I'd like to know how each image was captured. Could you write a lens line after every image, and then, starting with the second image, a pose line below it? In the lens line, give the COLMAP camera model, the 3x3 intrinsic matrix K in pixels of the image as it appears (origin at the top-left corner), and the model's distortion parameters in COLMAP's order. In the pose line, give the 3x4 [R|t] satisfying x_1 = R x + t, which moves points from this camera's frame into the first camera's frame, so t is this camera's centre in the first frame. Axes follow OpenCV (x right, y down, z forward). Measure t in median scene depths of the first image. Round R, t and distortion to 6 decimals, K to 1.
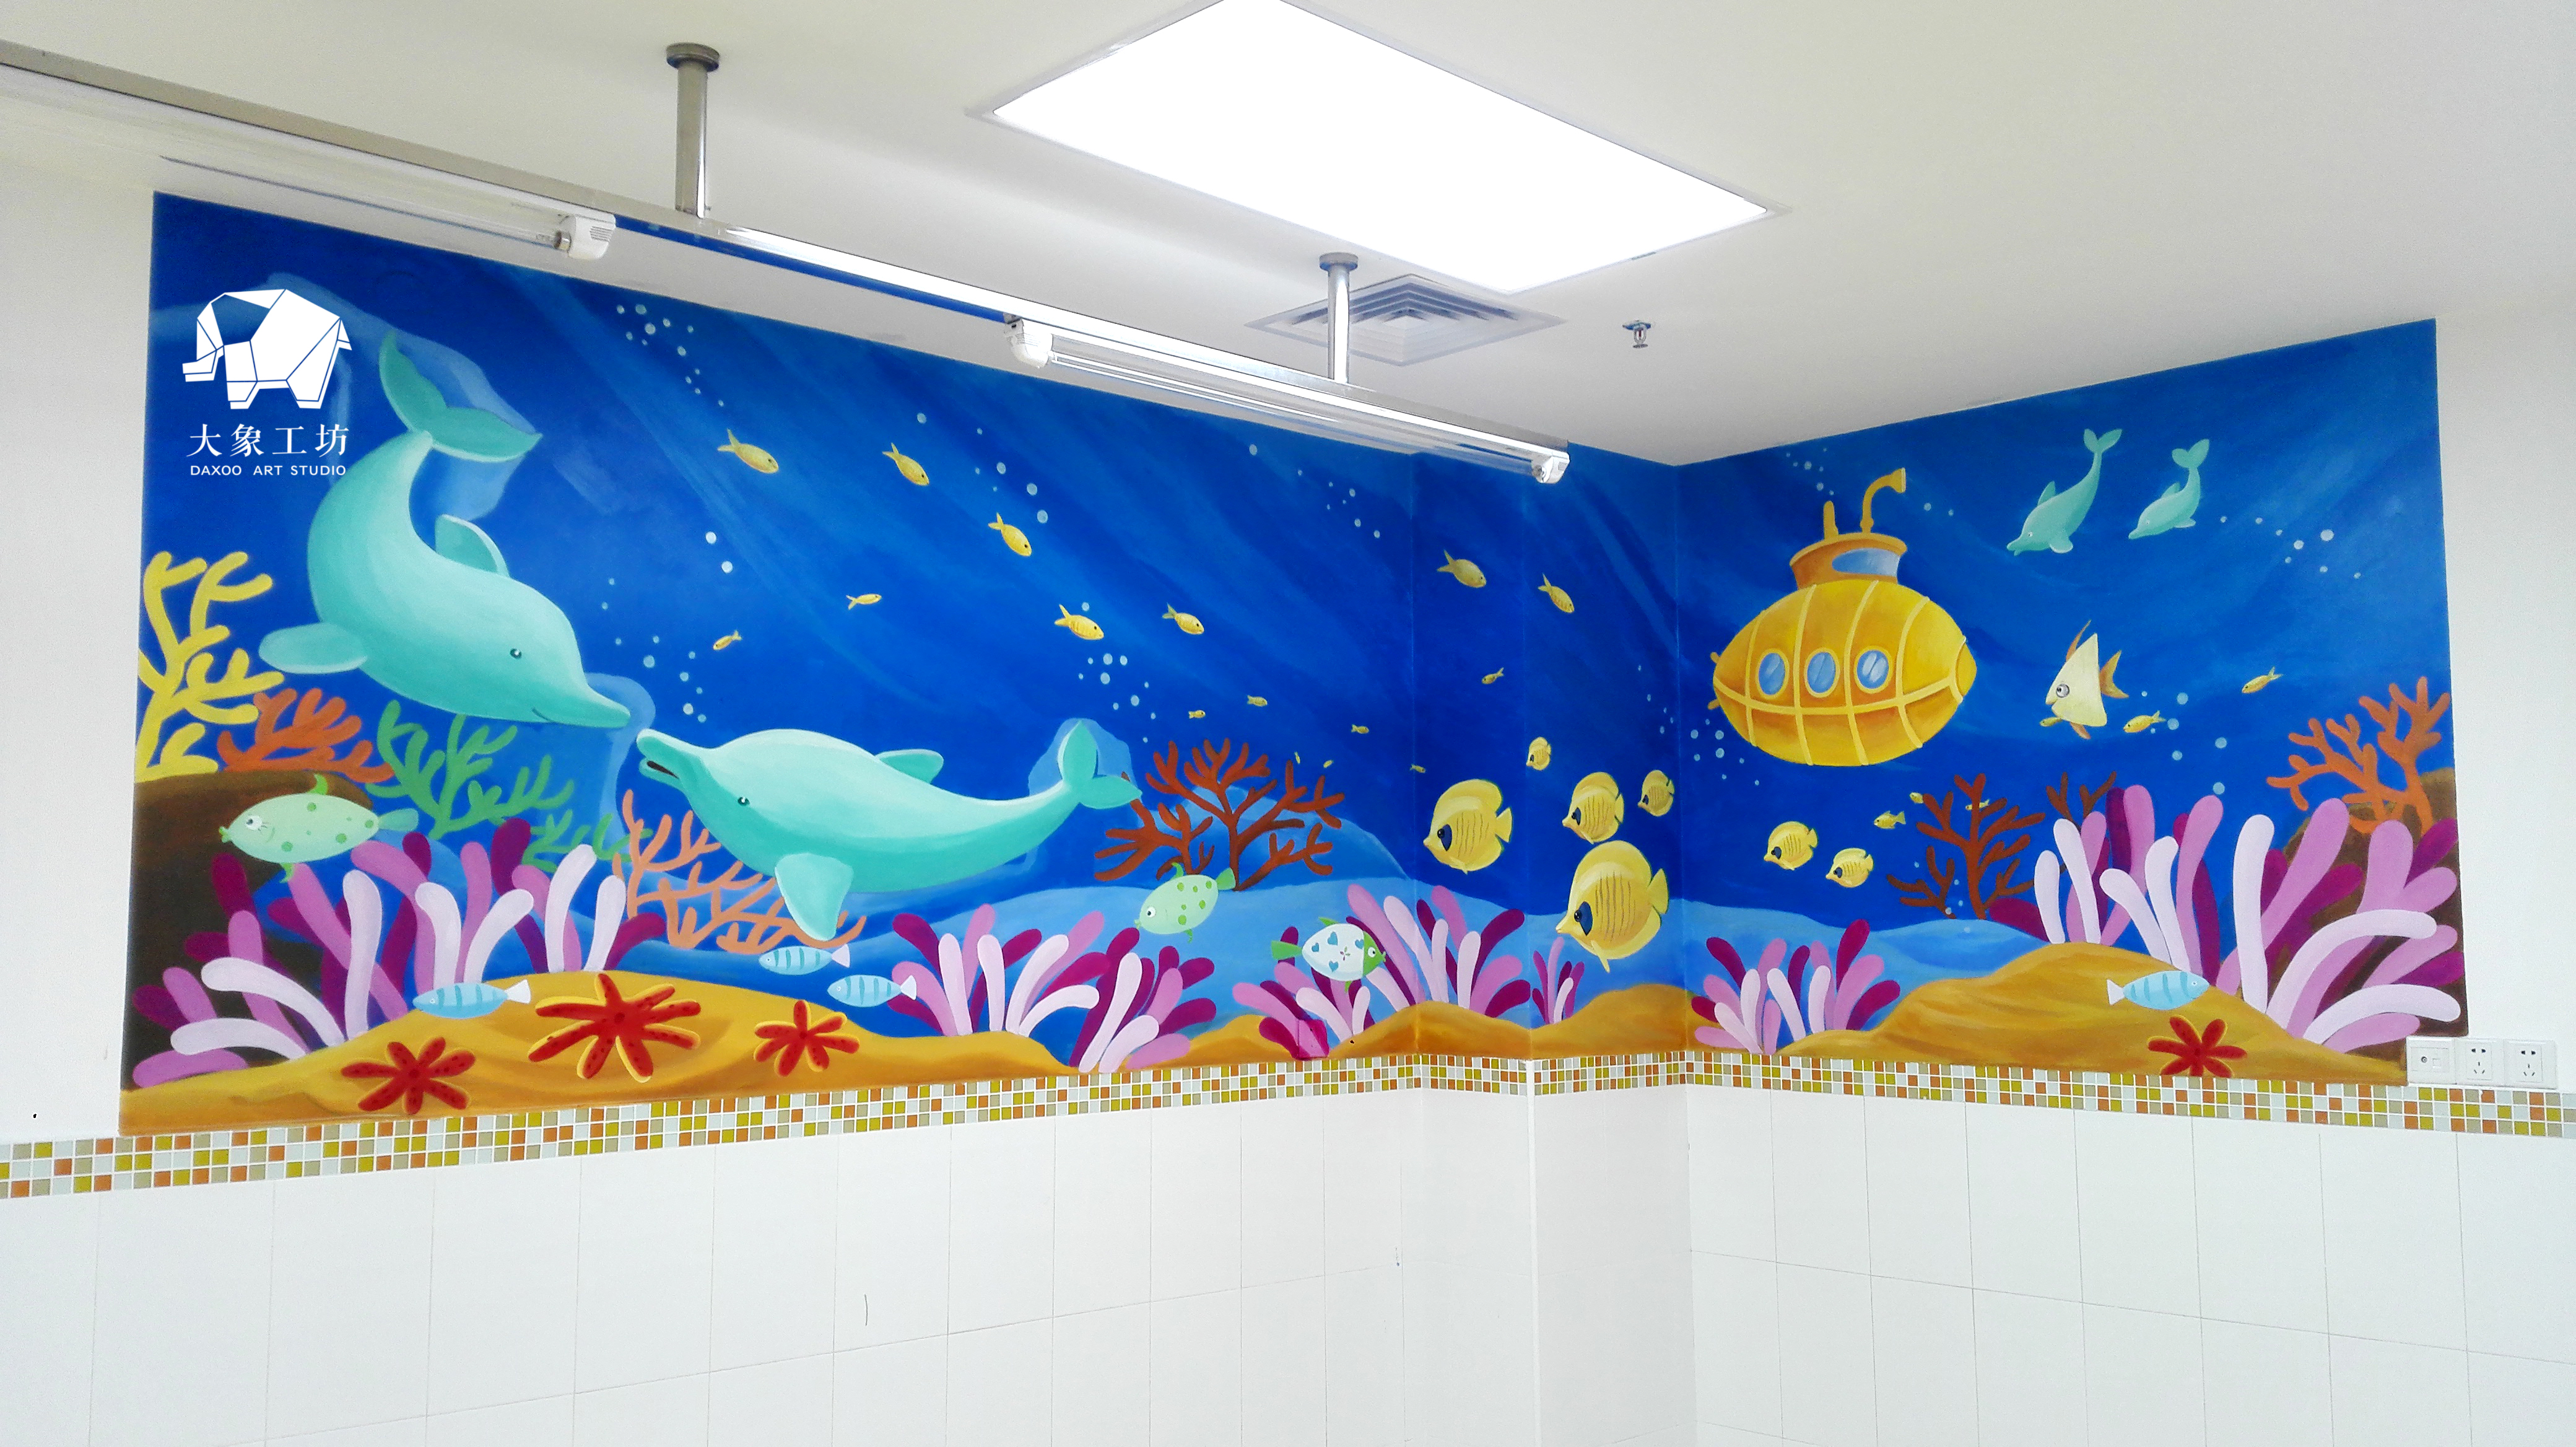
lens RADIAL K [[2067.8, 0, 1288.0], [0, 2067.8, 723.5], [0, 0, 1]] dist [-0.006411, -0.095443]
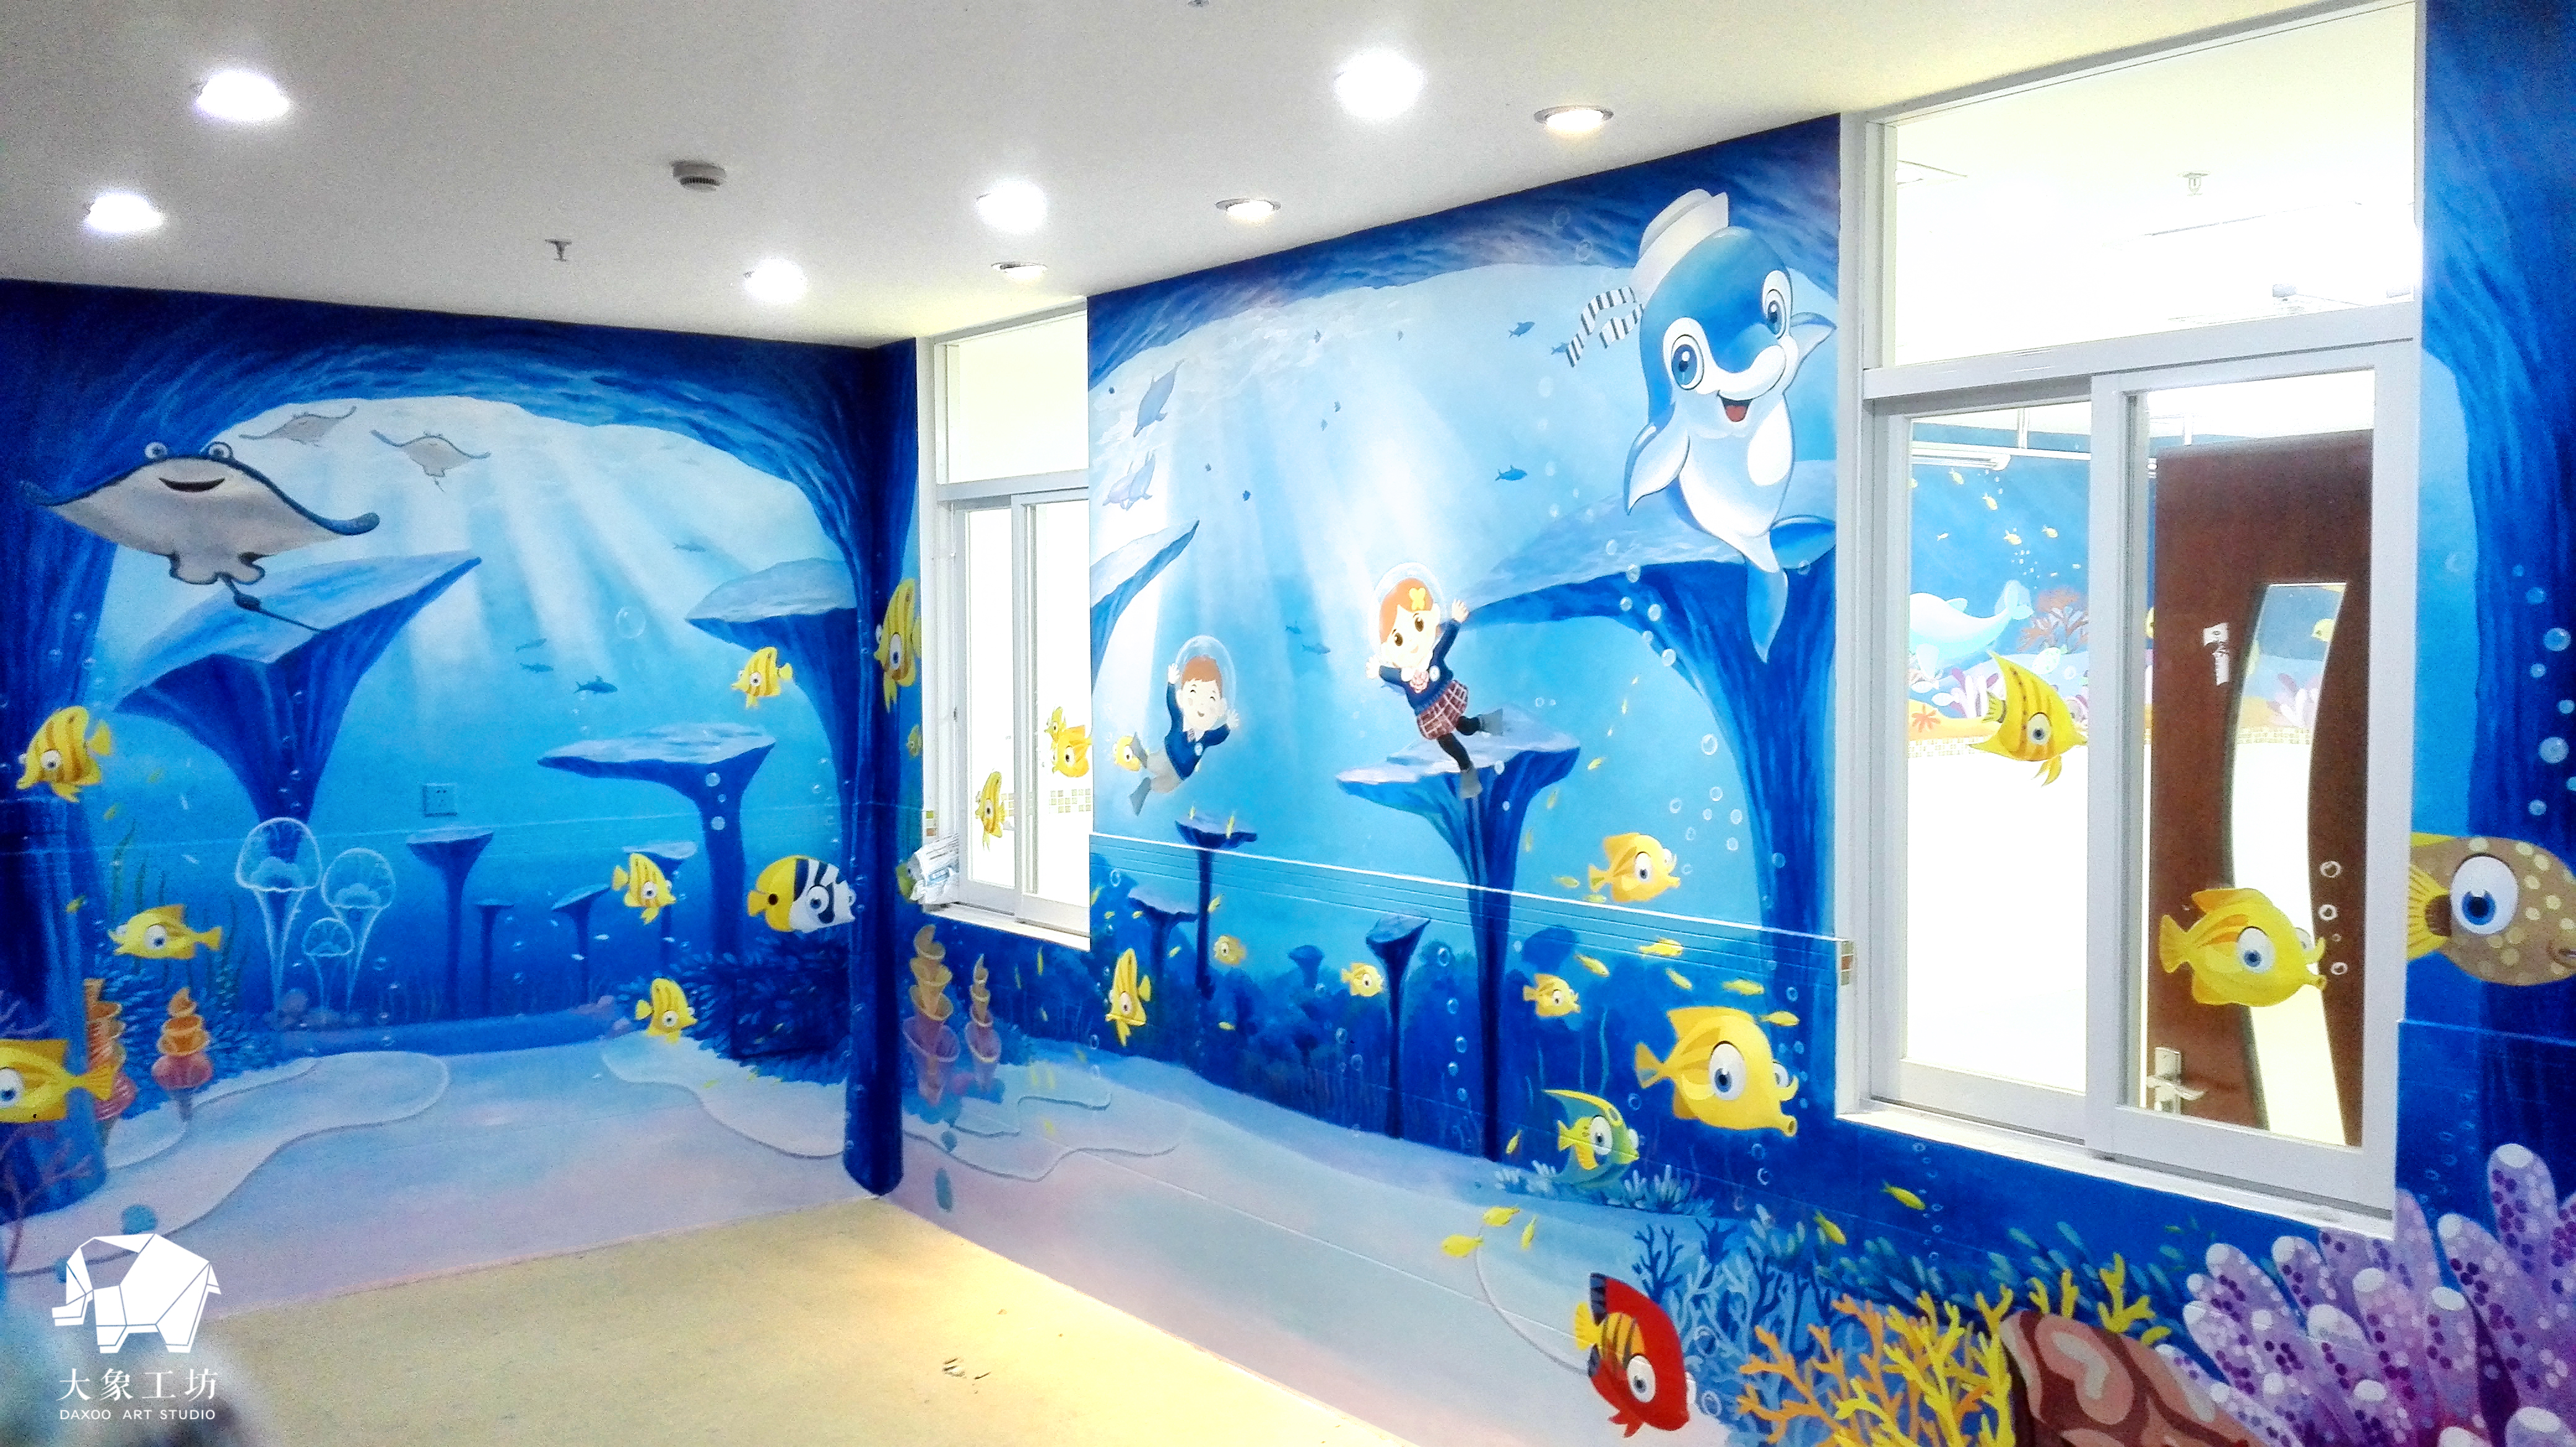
lens RADIAL K [[2067.8, 0, 1288.0], [0, 2067.8, 723.5], [0, 0, 1]] dist [-0.006411, -0.095443]
pose [[0.991767, -0.002751, -0.128025, -0.622024], [0.020066, 0.990757, 0.134157, -0.171954], [0.126472, -0.135621, 0.982655, -1.393612]]
